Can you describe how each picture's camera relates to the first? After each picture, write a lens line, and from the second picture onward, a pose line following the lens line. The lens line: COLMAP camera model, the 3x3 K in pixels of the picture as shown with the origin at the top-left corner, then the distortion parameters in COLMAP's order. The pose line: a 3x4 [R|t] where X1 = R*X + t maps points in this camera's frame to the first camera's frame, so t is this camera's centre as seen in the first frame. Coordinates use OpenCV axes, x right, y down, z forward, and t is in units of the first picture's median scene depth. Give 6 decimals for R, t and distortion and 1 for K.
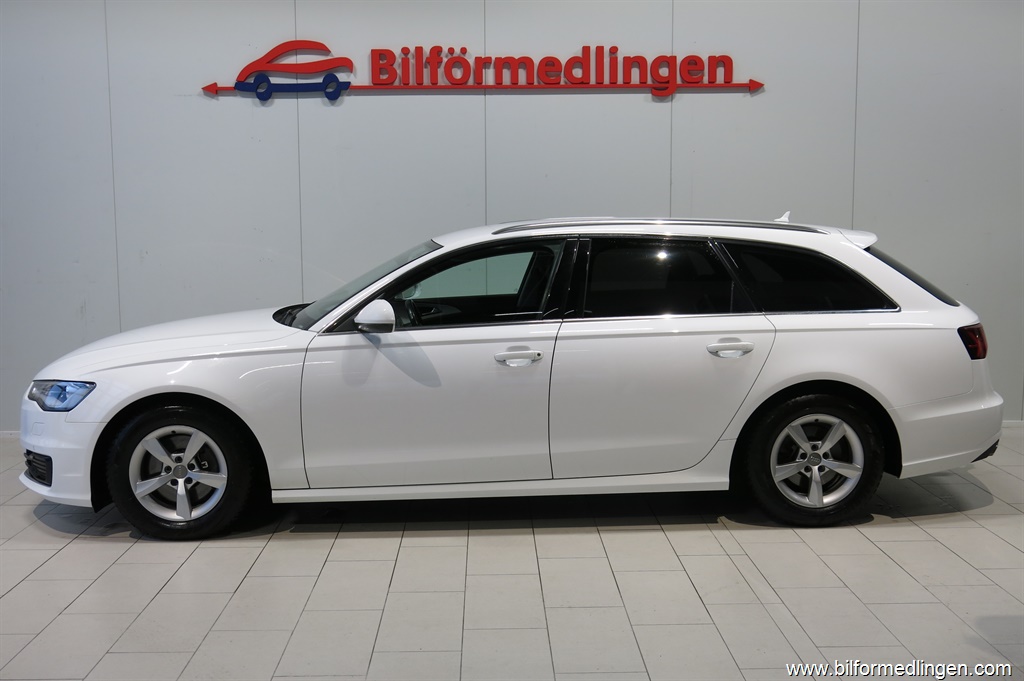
lens RADIAL K [[1126.0, 0, 512.0], [0, 1126.0, 340.5], [0, 0, 1]] dist [-0.008994, -0.134029]
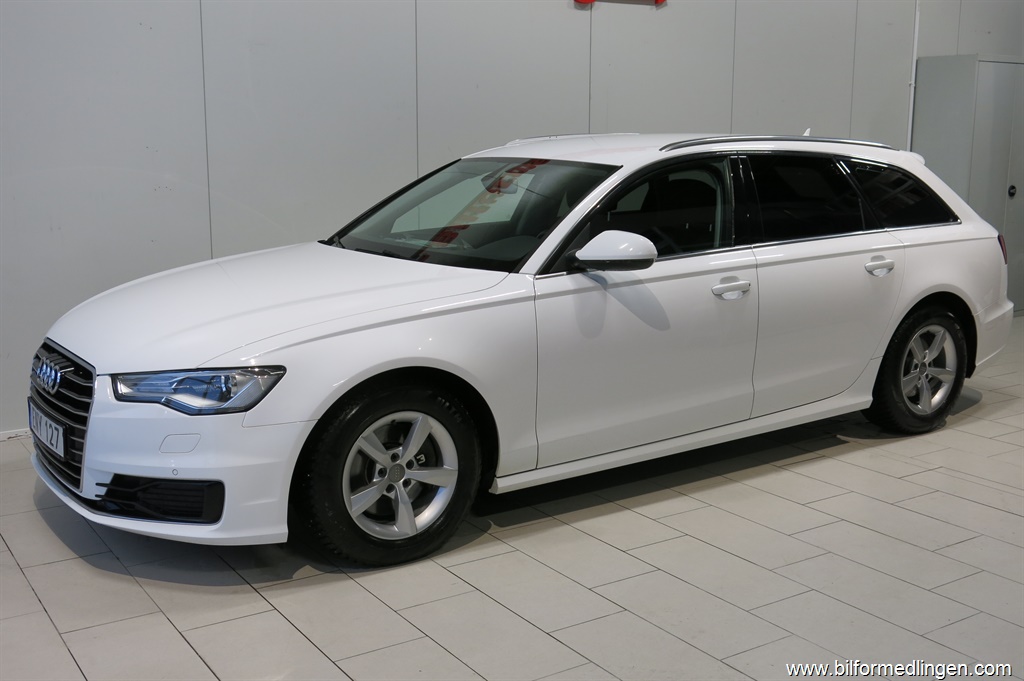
lens RADIAL K [[1126.0, 0, 512.0], [0, 1126.0, 340.5], [0, 0, 1]] dist [-0.008994, -0.134029]
pose [[0.846922, -0.090270, 0.523999, -0.609805], [0.054908, 0.995063, 0.082675, -0.027828], [-0.528875, -0.041248, 0.847697, 0.328189]]
